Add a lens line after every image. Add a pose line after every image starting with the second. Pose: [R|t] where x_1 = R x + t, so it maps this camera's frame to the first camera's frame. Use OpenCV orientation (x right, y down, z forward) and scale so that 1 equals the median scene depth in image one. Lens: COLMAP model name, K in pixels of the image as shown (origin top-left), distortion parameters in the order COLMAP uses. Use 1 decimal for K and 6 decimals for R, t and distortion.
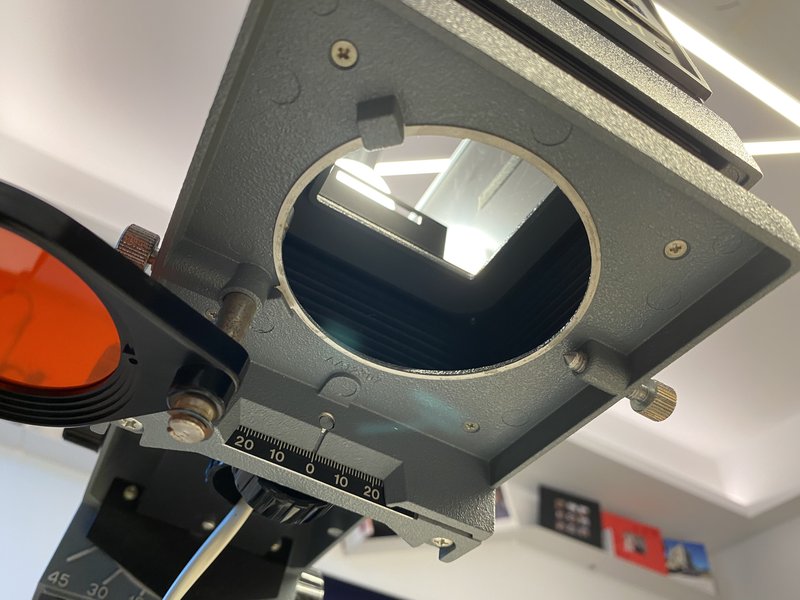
lens RADIAL K [[620.0, 0, 398.4], [0, 620.0, 314.6], [0, 0, 1]] dist [-0.061242, 0.098269]
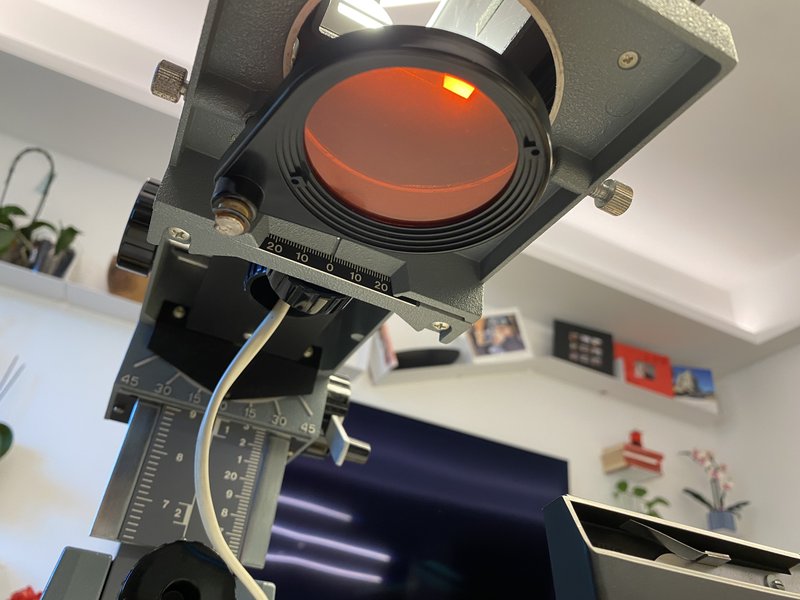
lens RADIAL K [[611.7, 0, 399.7], [0, 611.7, 299.2], [0, 0, 1]] dist [0.015923, -0.019029]
pose [[0.998898, -0.029860, -0.036219, 0.034032], [0.037070, 0.975152, 0.218412, 0.047268], [0.028797, -0.219514, 0.975184, -0.174359]]
